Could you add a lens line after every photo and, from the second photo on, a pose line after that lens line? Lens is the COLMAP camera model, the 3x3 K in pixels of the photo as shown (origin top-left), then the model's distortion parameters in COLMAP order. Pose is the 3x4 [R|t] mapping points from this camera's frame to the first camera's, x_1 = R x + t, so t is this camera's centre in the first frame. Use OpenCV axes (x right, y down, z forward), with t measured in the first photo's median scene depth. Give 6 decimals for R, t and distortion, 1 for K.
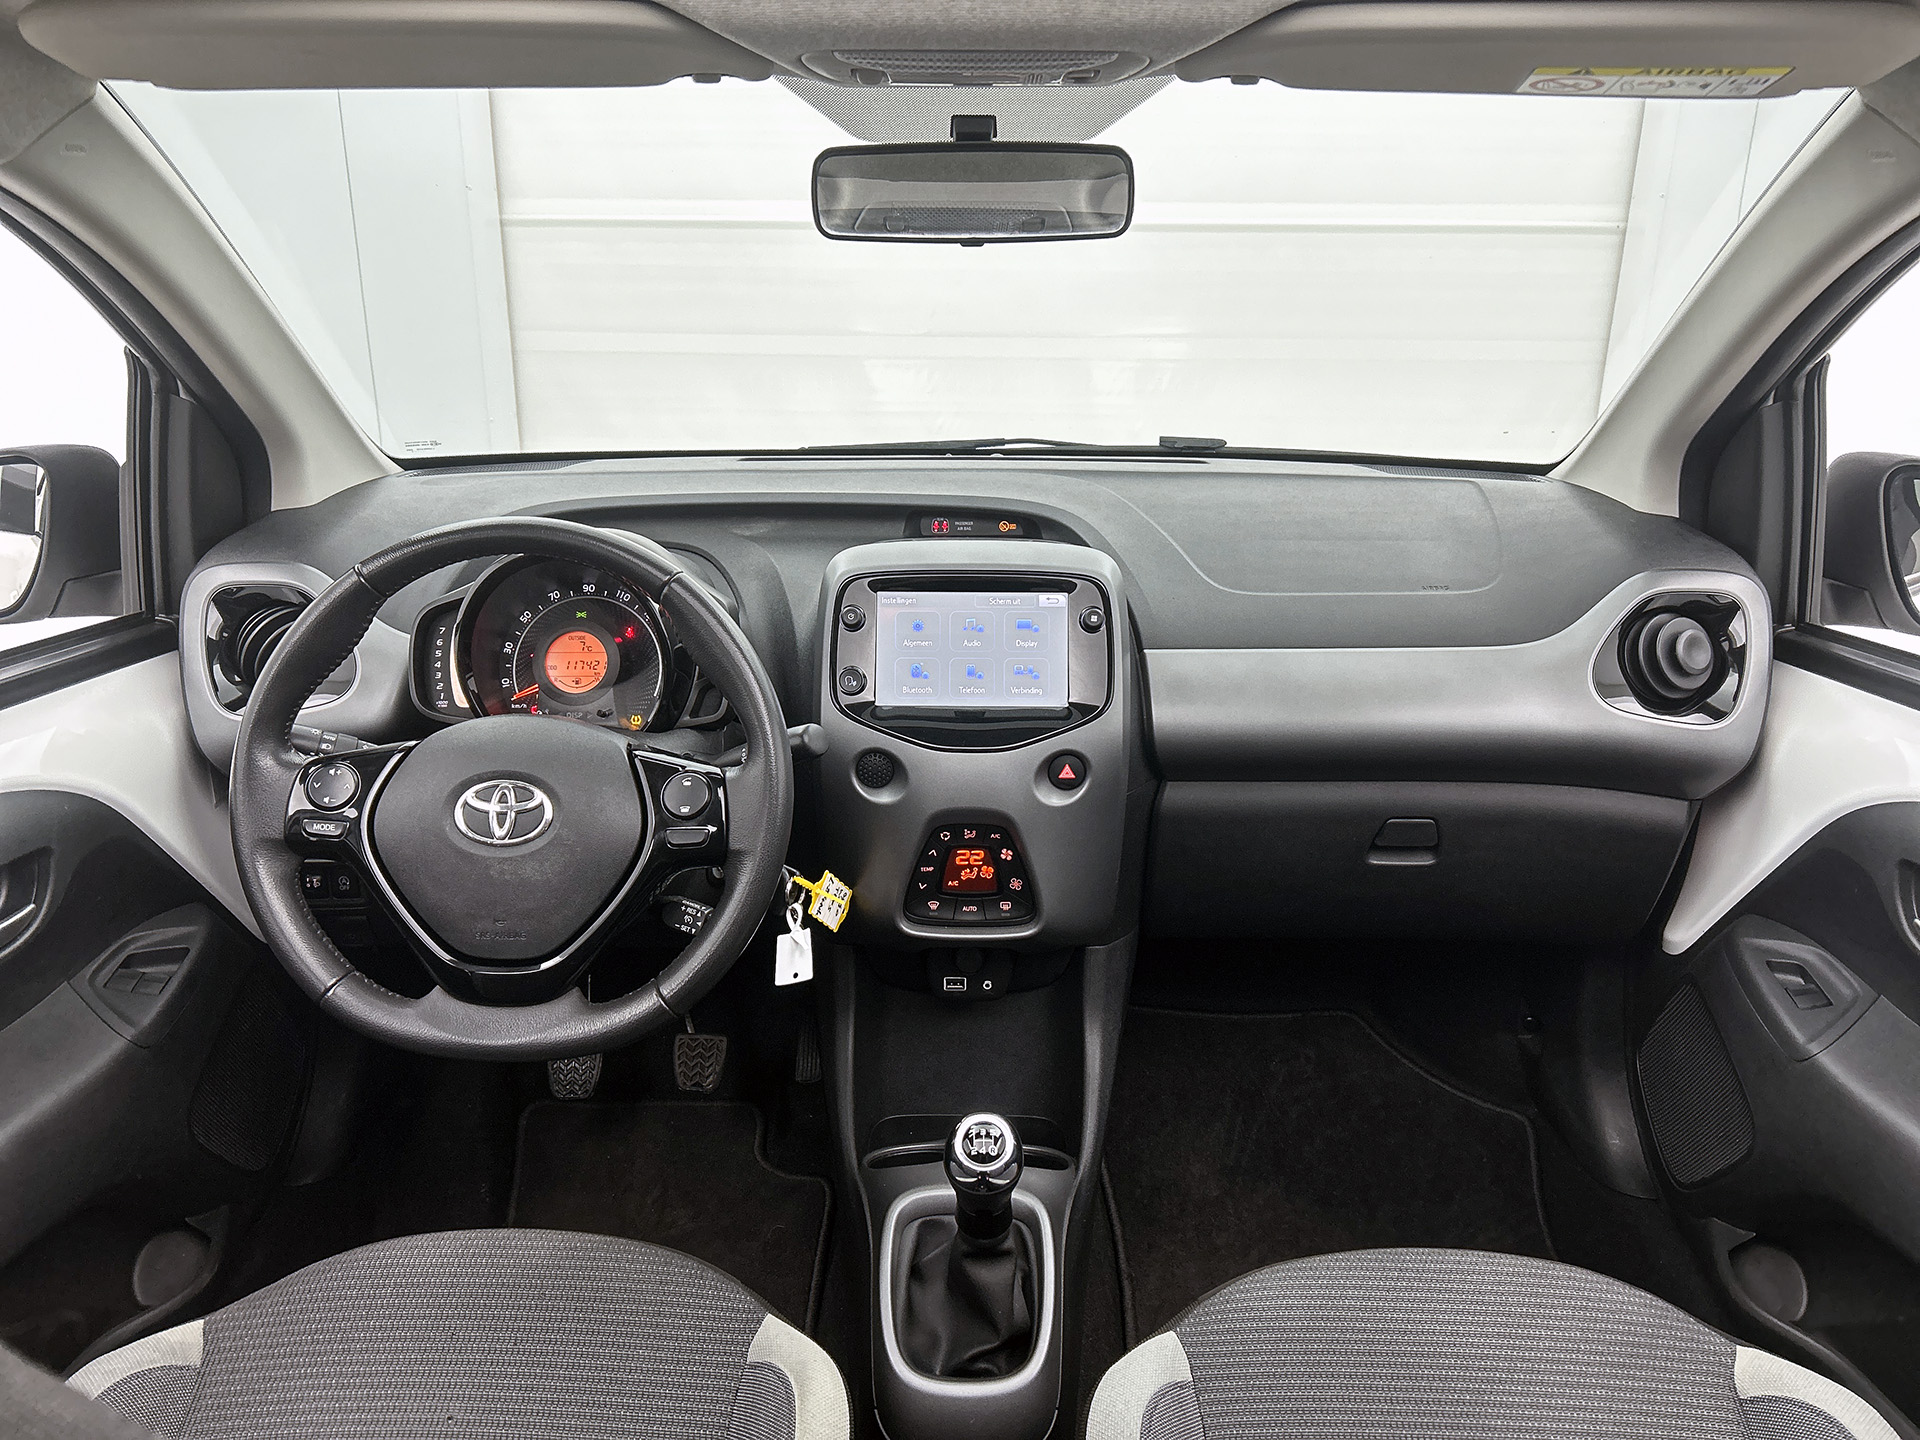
lens RADIAL K [[1429.6, 0, 968.8], [0, 1429.6, 721.9], [0, 0, 1]] dist [0.043868, -0.063191]
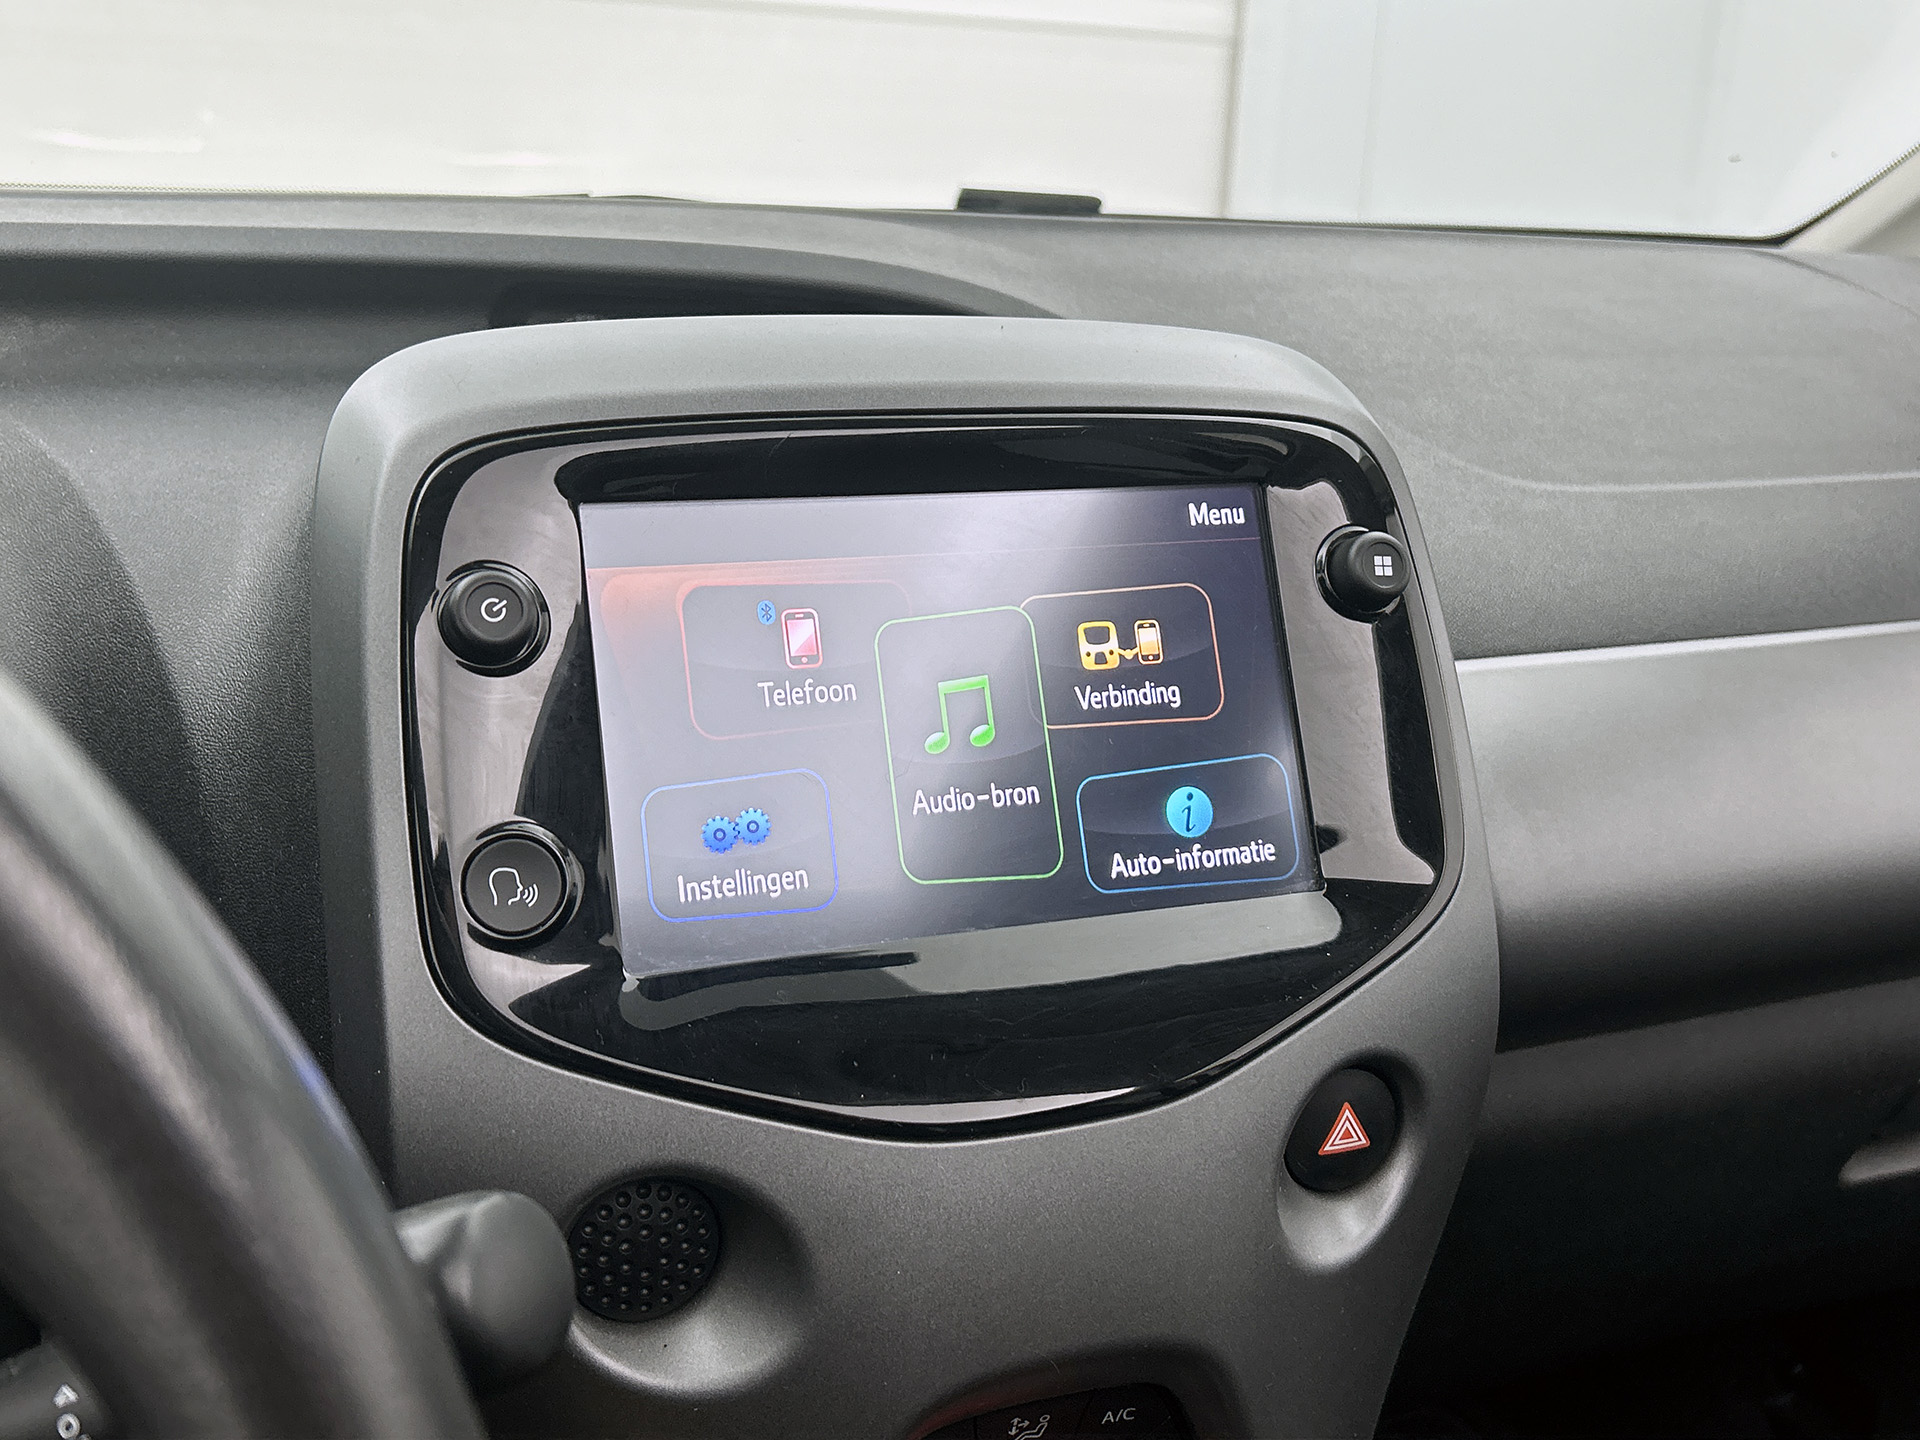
lens RADIAL K [[1859.6, 0, 983.3], [0, 1859.6, 719.4], [0, 0, 1]] dist [-0.000839, -0.014205]
pose [[0.924608, -0.078133, 0.372821, -0.120938], [0.086907, 0.996194, -0.006757, -0.047196], [-0.370874, 0.038648, 0.927879, 0.685065]]
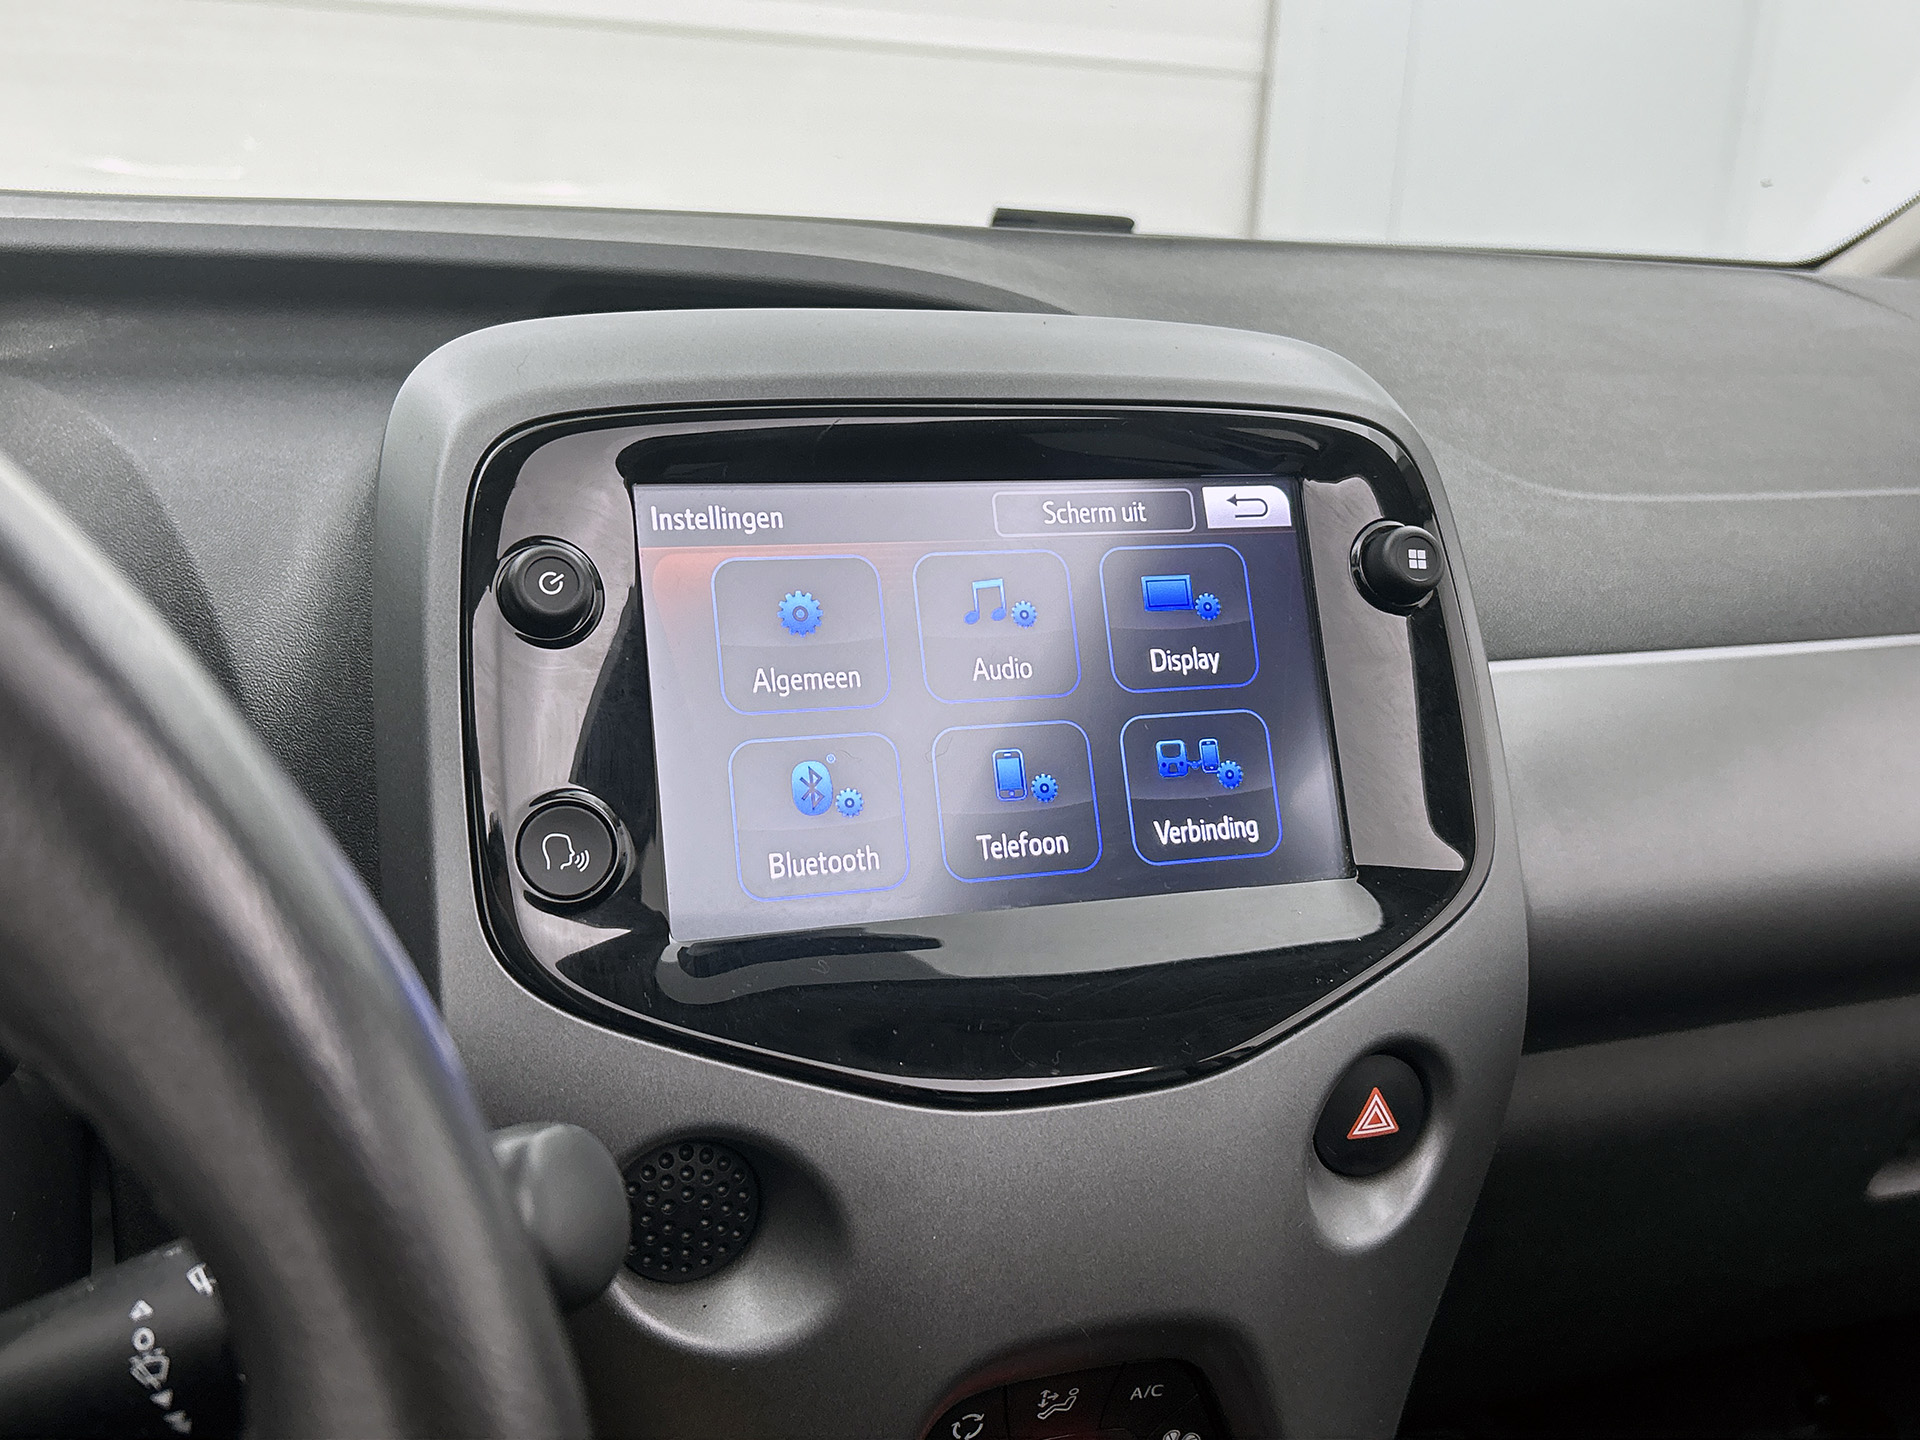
lens RADIAL K [[1862.3, 0, 966.3], [0, 1862.3, 722.9], [0, 0, 1]] dist [-0.004335, -0.010576]
pose [[0.932705, -0.059153, 0.355755, -0.127786], [0.072844, 0.997025, -0.025201, -0.037659], [-0.353206, 0.049419, 0.934239, 0.679933]]
